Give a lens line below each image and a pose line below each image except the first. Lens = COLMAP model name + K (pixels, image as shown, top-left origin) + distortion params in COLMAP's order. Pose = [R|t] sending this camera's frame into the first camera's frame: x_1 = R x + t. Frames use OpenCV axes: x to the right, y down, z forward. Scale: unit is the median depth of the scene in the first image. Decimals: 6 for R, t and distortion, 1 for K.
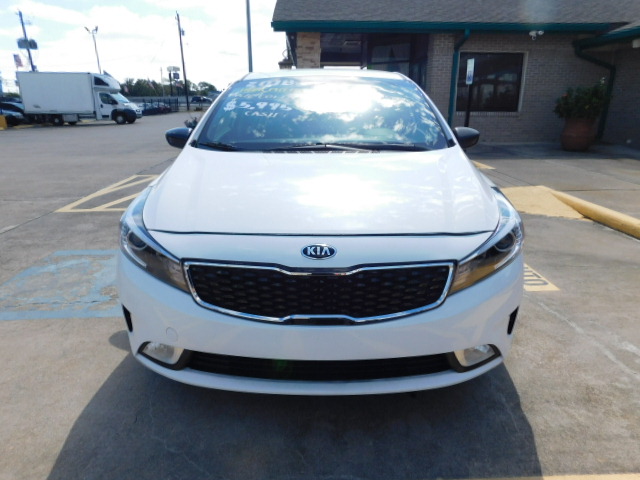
lens RADIAL K [[429.4, 0, 322.2], [0, 429.4, 236.7], [0, 0, 1]] dist [-0.048662, 0.048842]
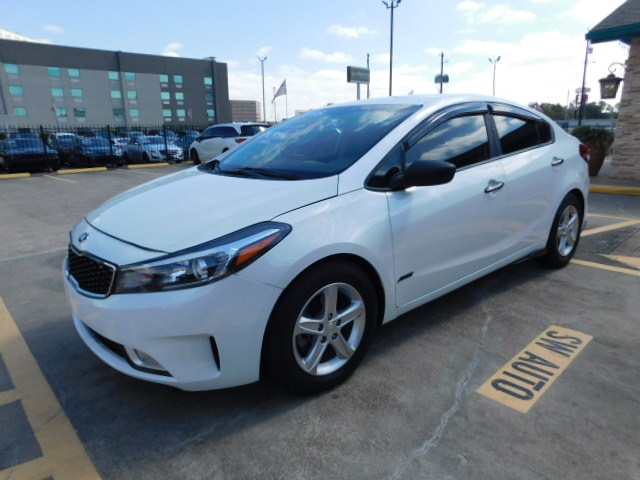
lens RADIAL K [[429.4, 0, 325.6], [0, 429.4, 239.8], [0, 0, 1]] dist [-0.048662, 0.048842]
pose [[0.656518, 0.179582, -0.732622, 0.720983], [-0.212626, 0.975920, 0.048682, -0.091314], [0.723723, 0.123814, 0.678893, 0.278962]]
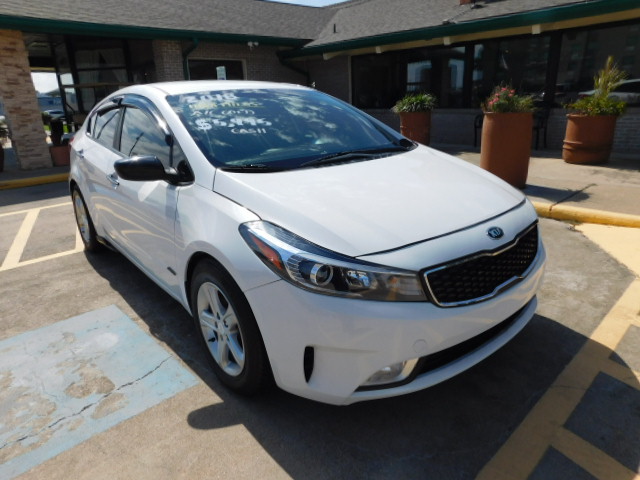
lens RADIAL K [[429.4, 0, 319.0], [0, 429.4, 238.7], [0, 0, 1]] dist [-0.048662, 0.048842]
pose [[0.757146, -0.230556, 0.611207, -0.528168], [0.234030, 0.969277, 0.075714, -0.074358], [-0.609885, 0.085714, 0.787841, 0.150257]]
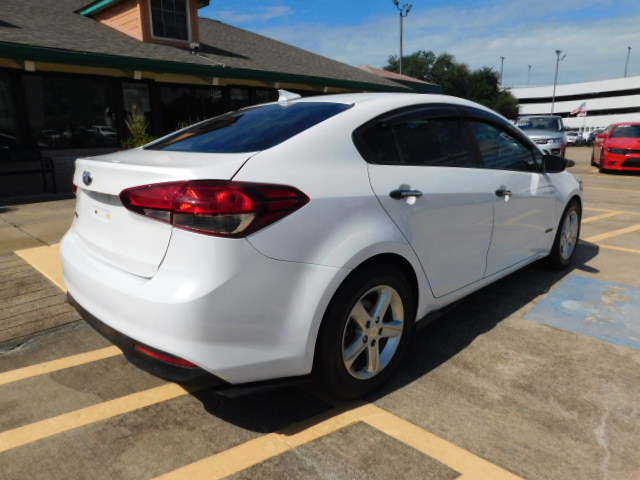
lens RADIAL K [[437.0, 0, 329.5], [0, 437.0, 242.2], [0, 0, 1]] dist [-0.053615, 0.037312]
pose [[-0.704503, -0.166888, 0.689800, -0.649941], [0.233283, 0.863494, 0.447166, -0.617893], [-0.670265, 0.475948, -0.569402, 1.907898]]
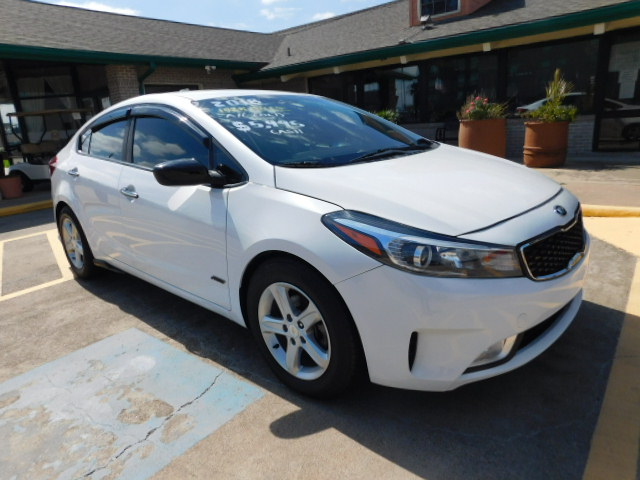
lens RADIAL K [[429.4, 0, 319.0], [0, 429.4, 238.9], [0, 0, 1]] dist [-0.048662, 0.048842]
pose [[0.662772, -0.243616, 0.708086, -0.650668], [0.293637, 0.954418, 0.053520, -0.076302], [-0.688848, 0.172449, 0.704095, 0.276130]]
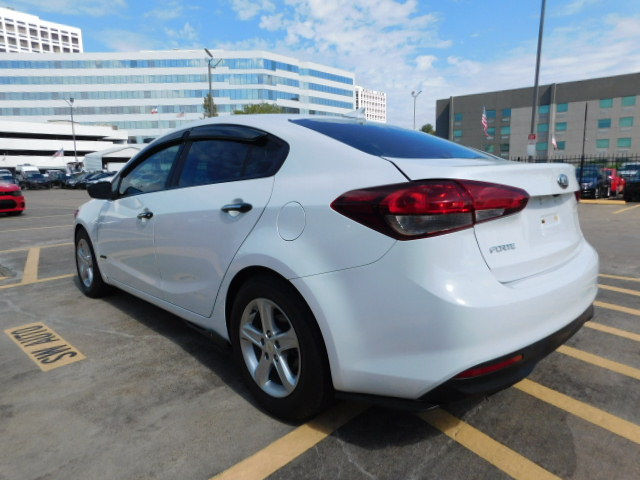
lens RADIAL K [[429.4, 0, 319.5], [0, 429.4, 244.1], [0, 0, 1]] dist [-0.048662, 0.048842]
pose [[-0.709136, 0.130661, -0.692859, 0.647571], [-0.203081, 0.903183, 0.378177, -0.578058], [0.675191, 0.408886, -0.613946, 1.913402]]
